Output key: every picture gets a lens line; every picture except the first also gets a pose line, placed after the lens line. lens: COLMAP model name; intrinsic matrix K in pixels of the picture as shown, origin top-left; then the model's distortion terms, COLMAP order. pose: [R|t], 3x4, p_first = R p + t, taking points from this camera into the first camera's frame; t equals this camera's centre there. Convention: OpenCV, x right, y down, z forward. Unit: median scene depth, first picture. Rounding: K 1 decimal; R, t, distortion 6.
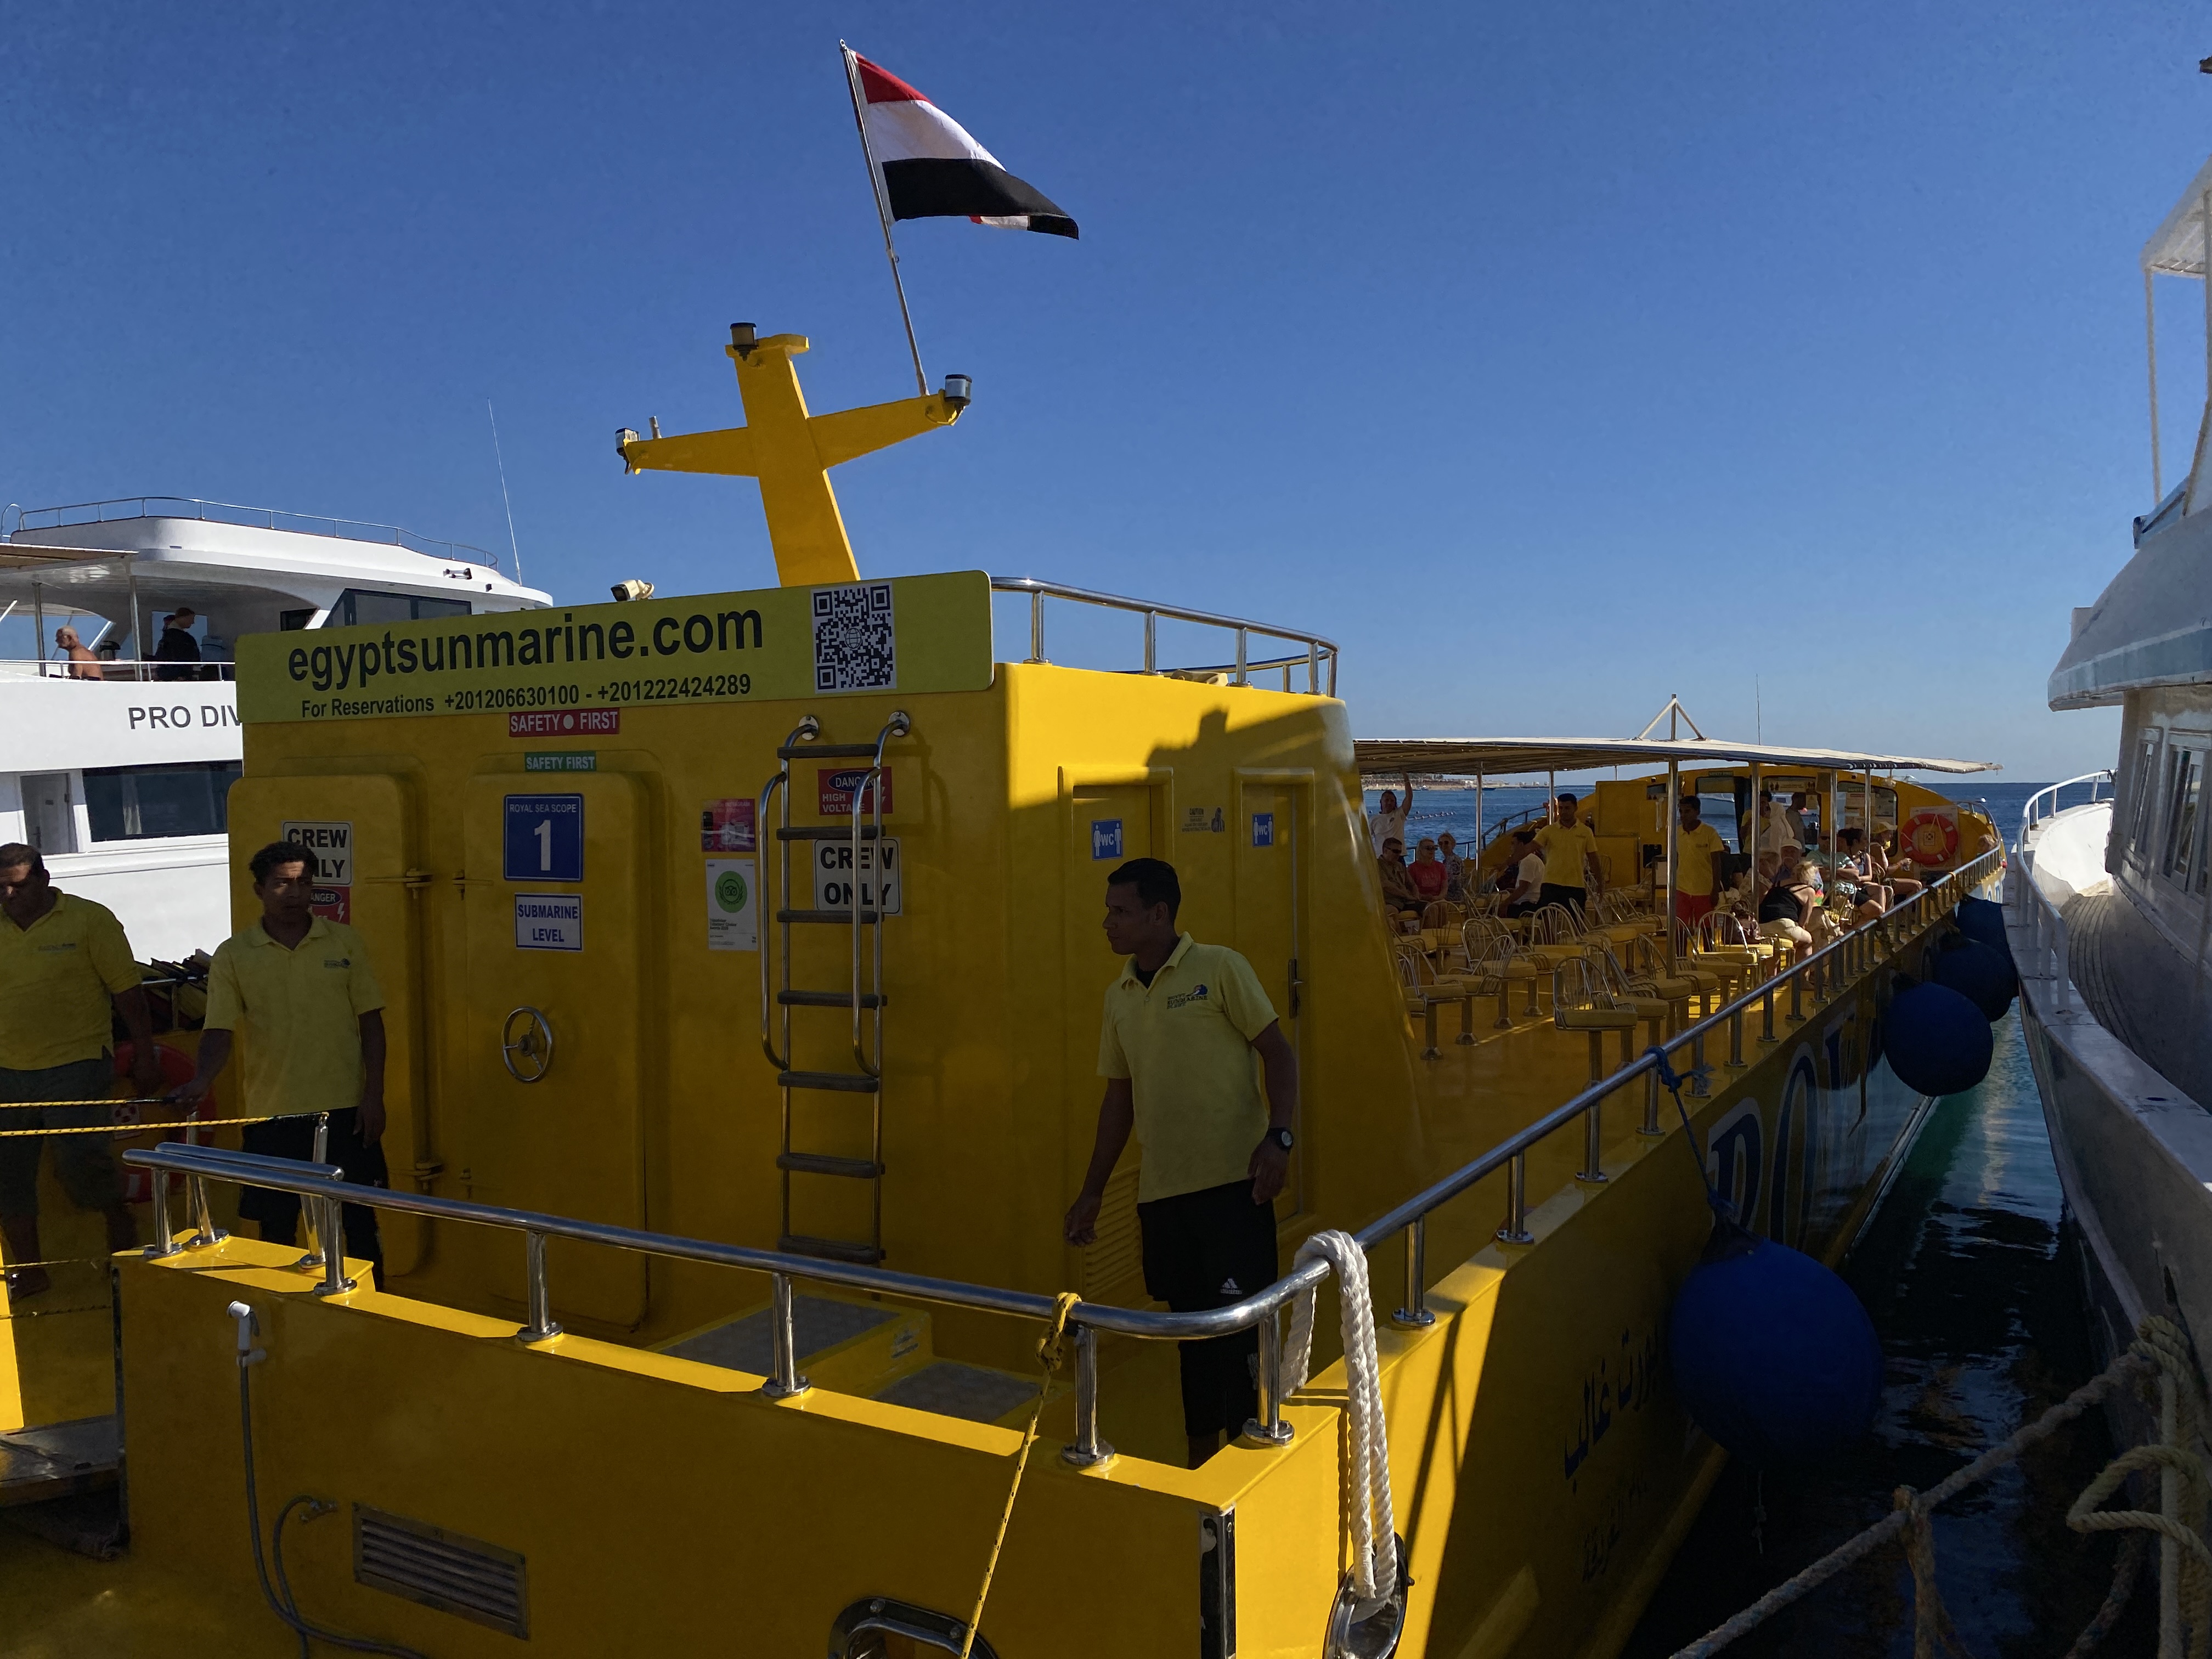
lens RADIAL K [[1669.3, 0, 1104.0], [0, 1669.3, 849.5], [0, 0, 1]] dist [0.009284, 0.007473]
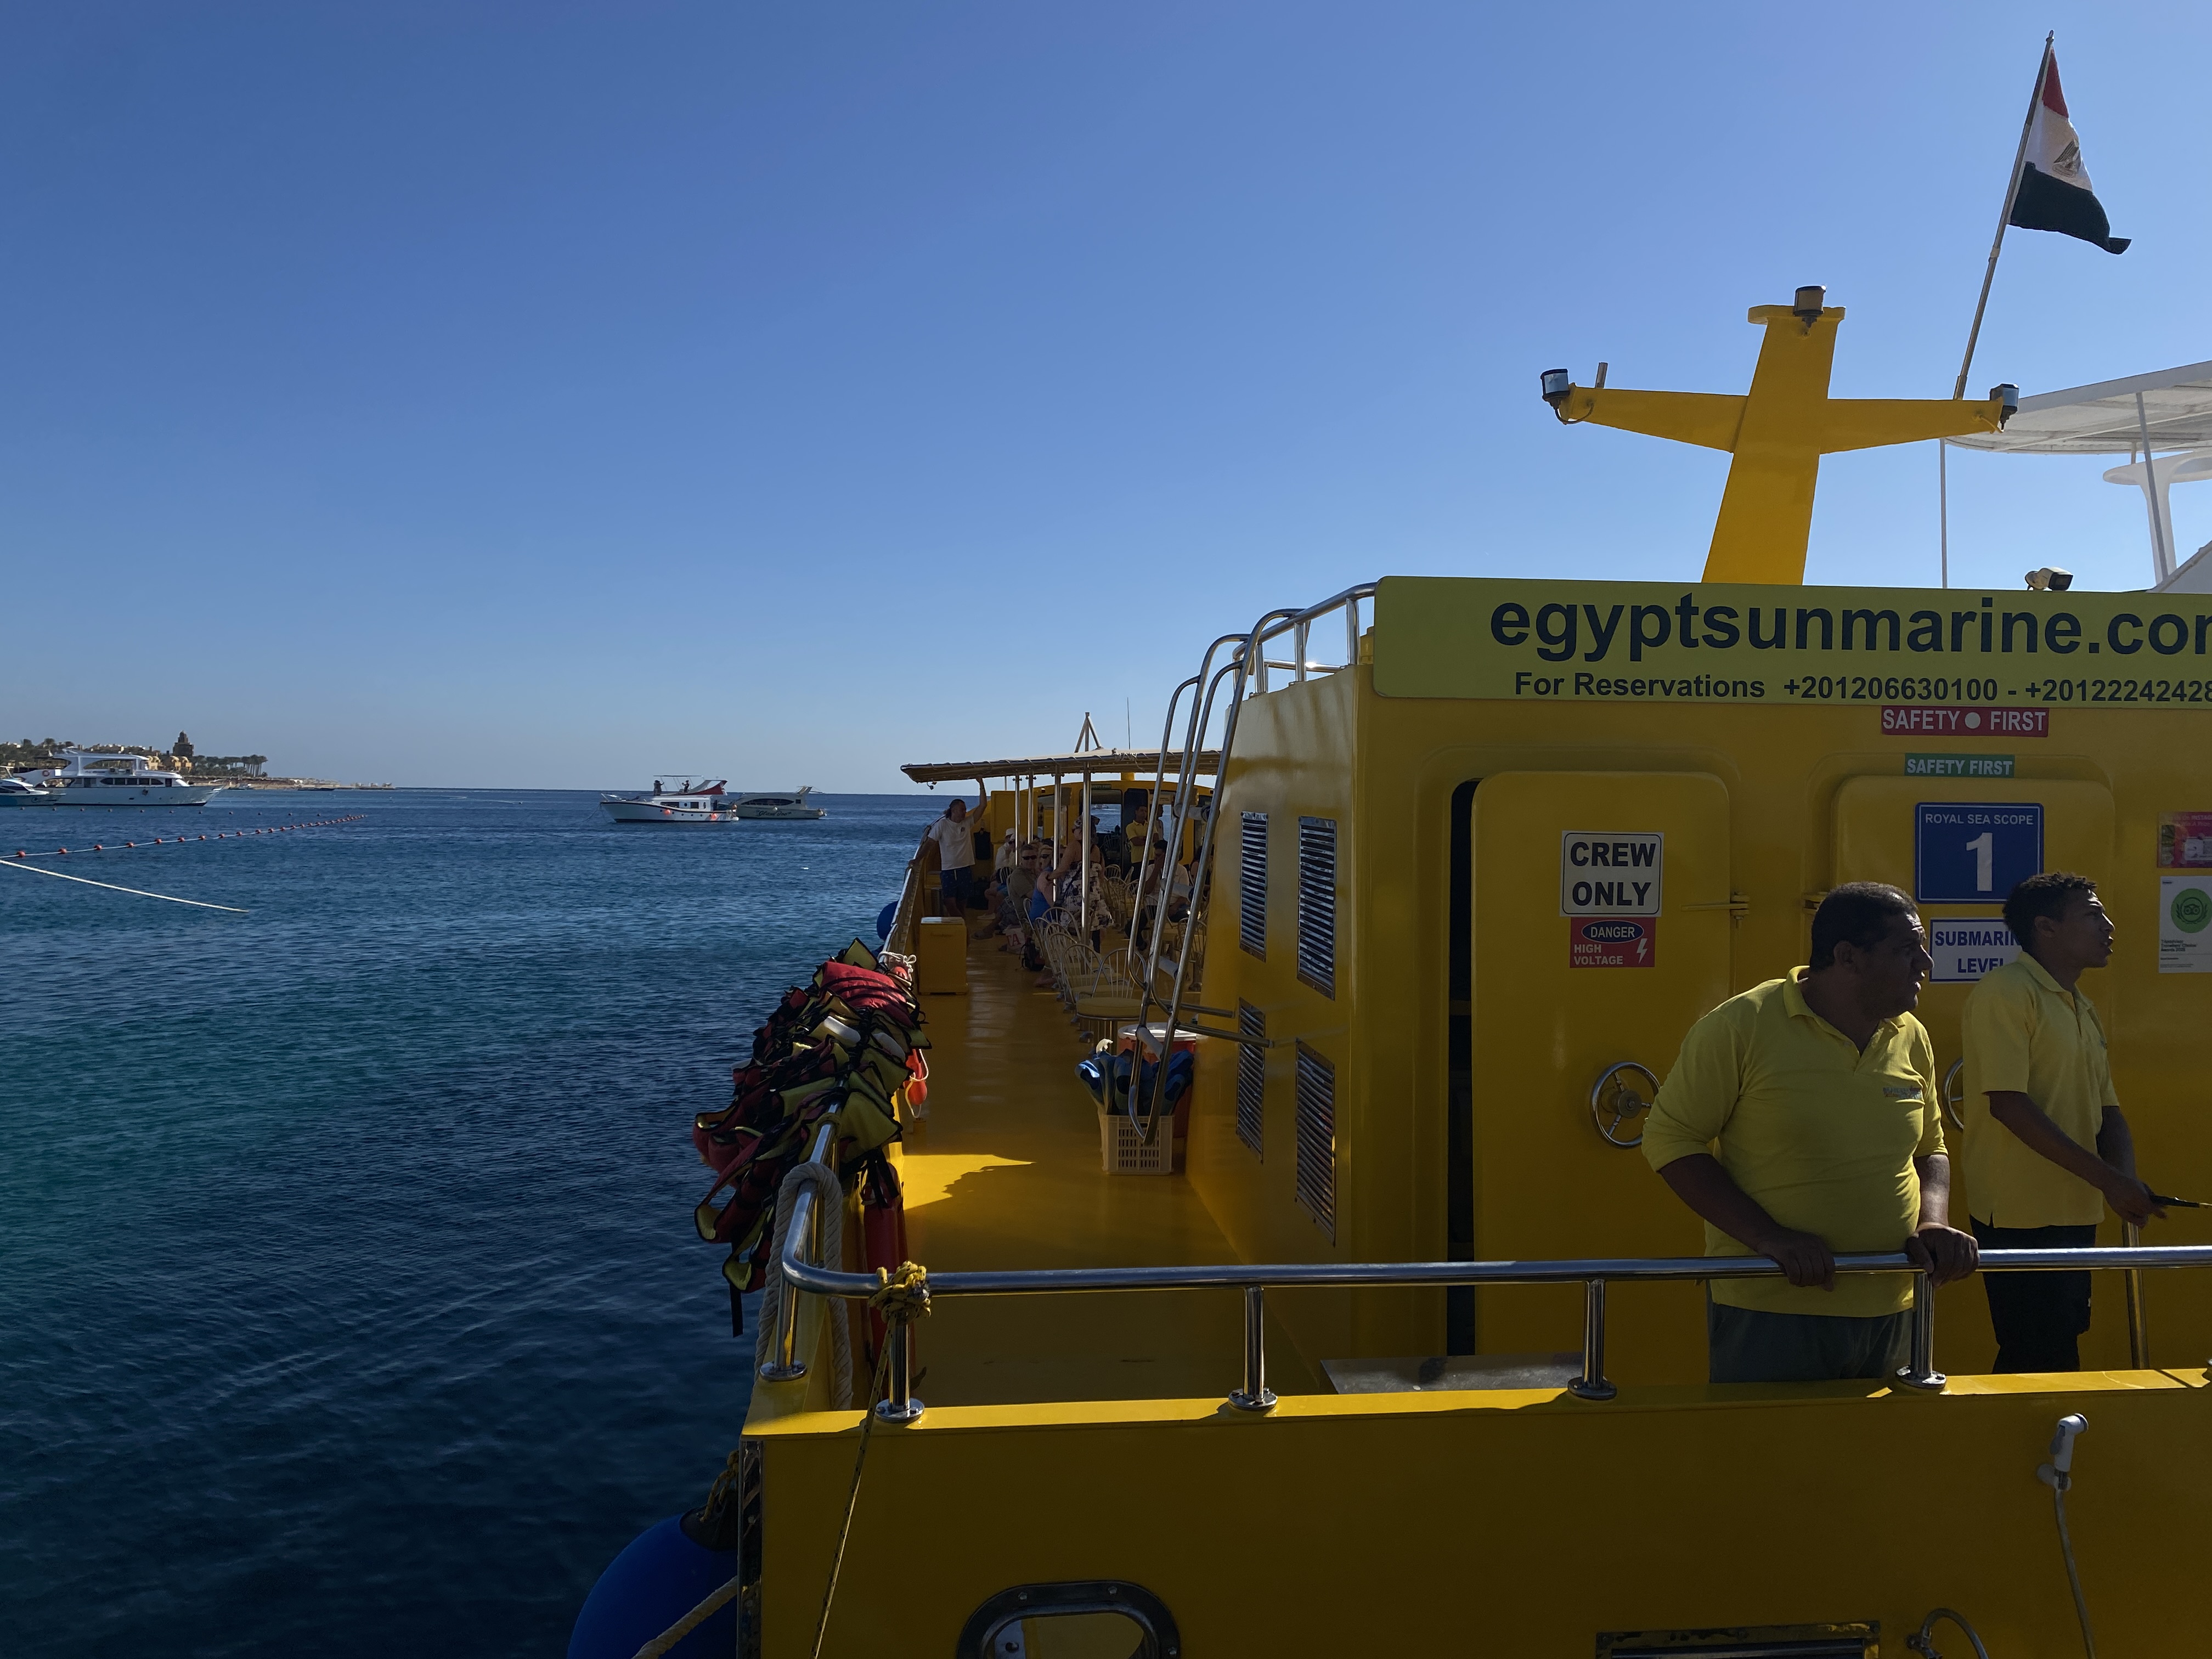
lens RADIAL K [[1669.3, 0, 1104.8], [0, 1669.3, 809.9], [0, 0, 1]] dist [0.009284, 0.007473]
pose [[0.802212, 0.010337, 0.596950, -1.197761], [0.004960, 0.999700, -0.023976, -0.010790], [-0.597019, 0.022195, 0.801920, 0.565276]]
